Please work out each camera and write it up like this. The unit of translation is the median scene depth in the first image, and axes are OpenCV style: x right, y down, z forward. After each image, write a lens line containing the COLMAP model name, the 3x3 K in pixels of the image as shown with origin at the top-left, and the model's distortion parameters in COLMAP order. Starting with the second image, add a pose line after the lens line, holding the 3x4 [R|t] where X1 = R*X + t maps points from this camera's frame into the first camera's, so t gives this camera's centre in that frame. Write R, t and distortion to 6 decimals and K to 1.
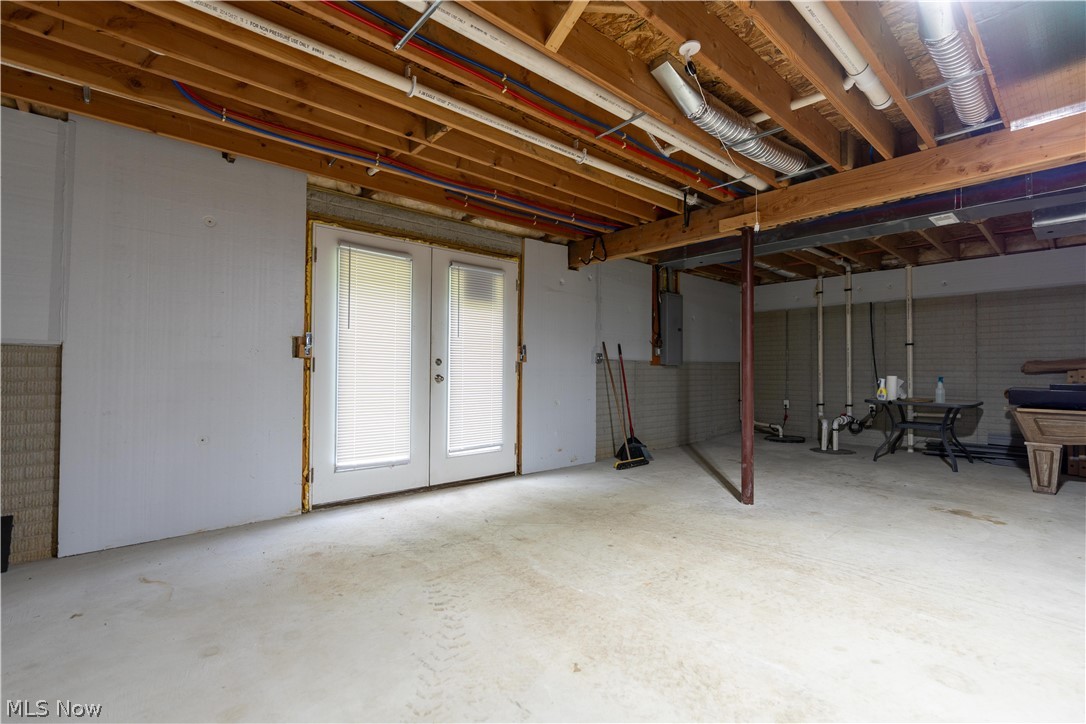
lens RADIAL K [[485.7, 0, 544.3], [0, 485.7, 365.9], [0, 0, 1]] dist [-0.002676, -0.000126]
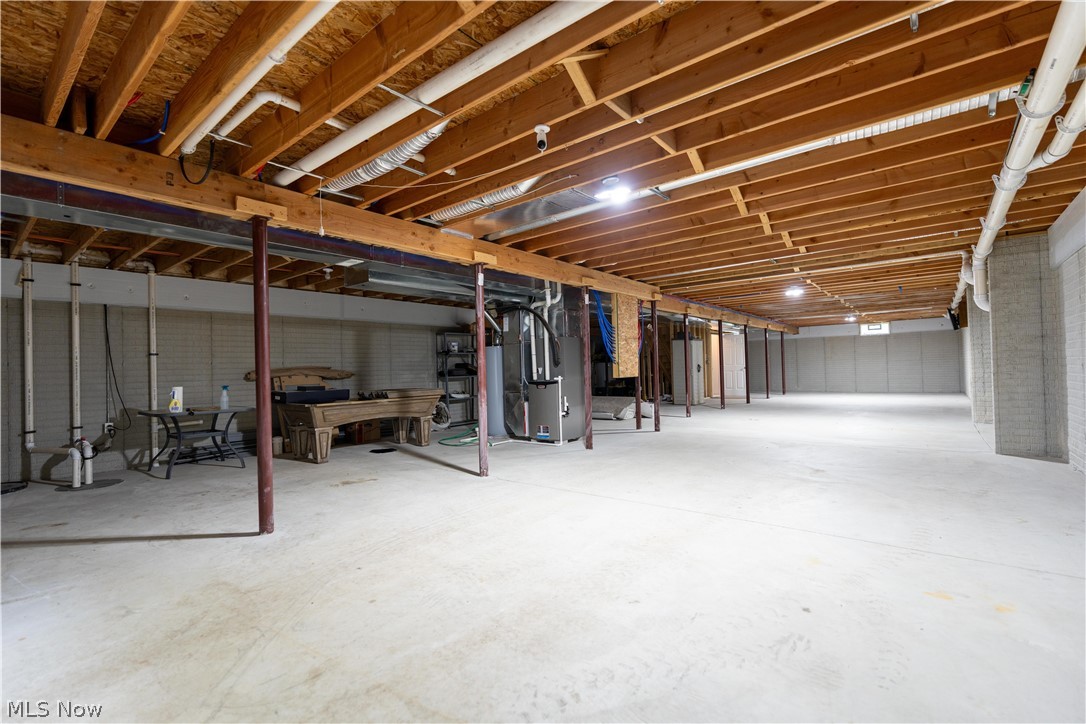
lens RADIAL K [[485.7, 0, 544.3], [0, 485.7, 365.9], [0, 0, 1]] dist [-0.002676, -0.000126]
pose [[-0.167232, 0.007568, 0.985888, -0.604015], [0.021133, 0.999768, -0.004090, -0.002842], [-0.985691, 0.020151, -0.167354, 0.742460]]
